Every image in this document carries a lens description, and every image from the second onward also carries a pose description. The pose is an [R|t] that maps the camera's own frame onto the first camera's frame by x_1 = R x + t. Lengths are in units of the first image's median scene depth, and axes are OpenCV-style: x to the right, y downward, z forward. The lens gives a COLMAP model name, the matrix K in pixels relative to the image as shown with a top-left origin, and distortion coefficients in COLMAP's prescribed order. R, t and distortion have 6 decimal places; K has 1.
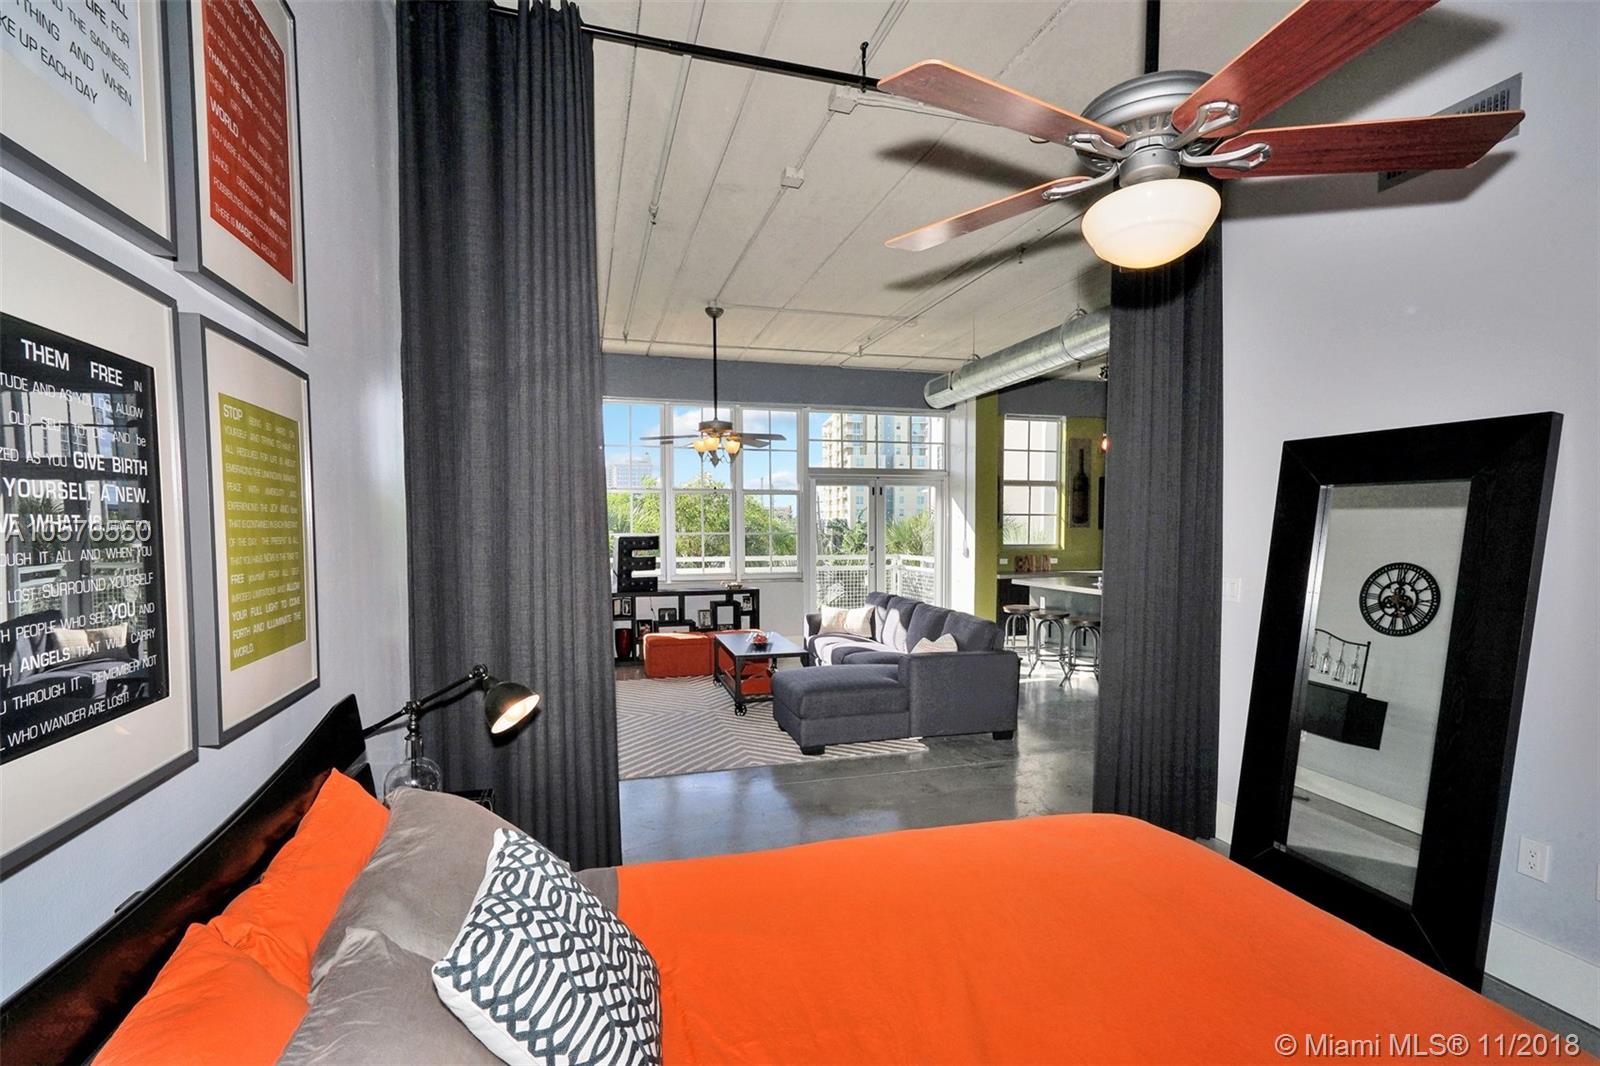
lens RADIAL K [[758.4, 0, 795.6], [0, 758.4, 565.1], [0, 0, 1]] dist [0.000067, 0.000206]
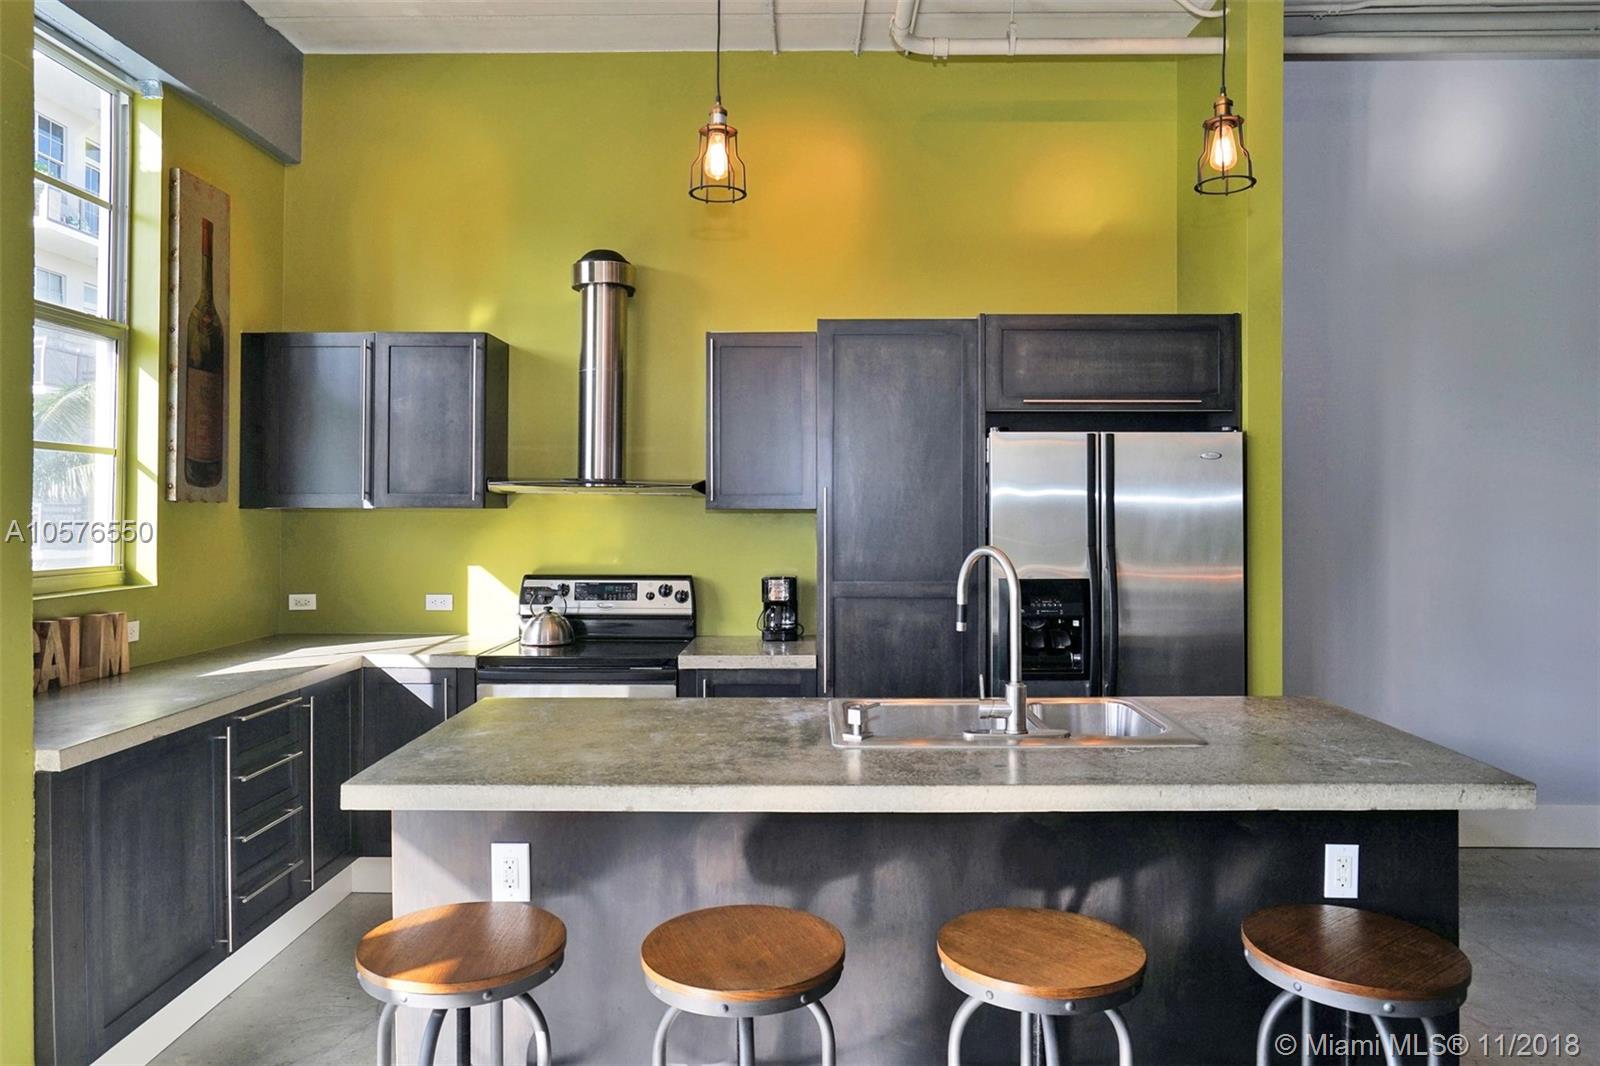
lens RADIAL K [[1061.0, 0, 802.1], [0, 1061.0, 494.3], [0, 0, 1]] dist [-0.002440, 0.000534]
pose [[0.279133, 0.016652, 0.960108, 0.076776], [0.052573, 0.998085, -0.032595, -0.032663], [-0.958812, 0.059575, 0.277723, 0.796039]]
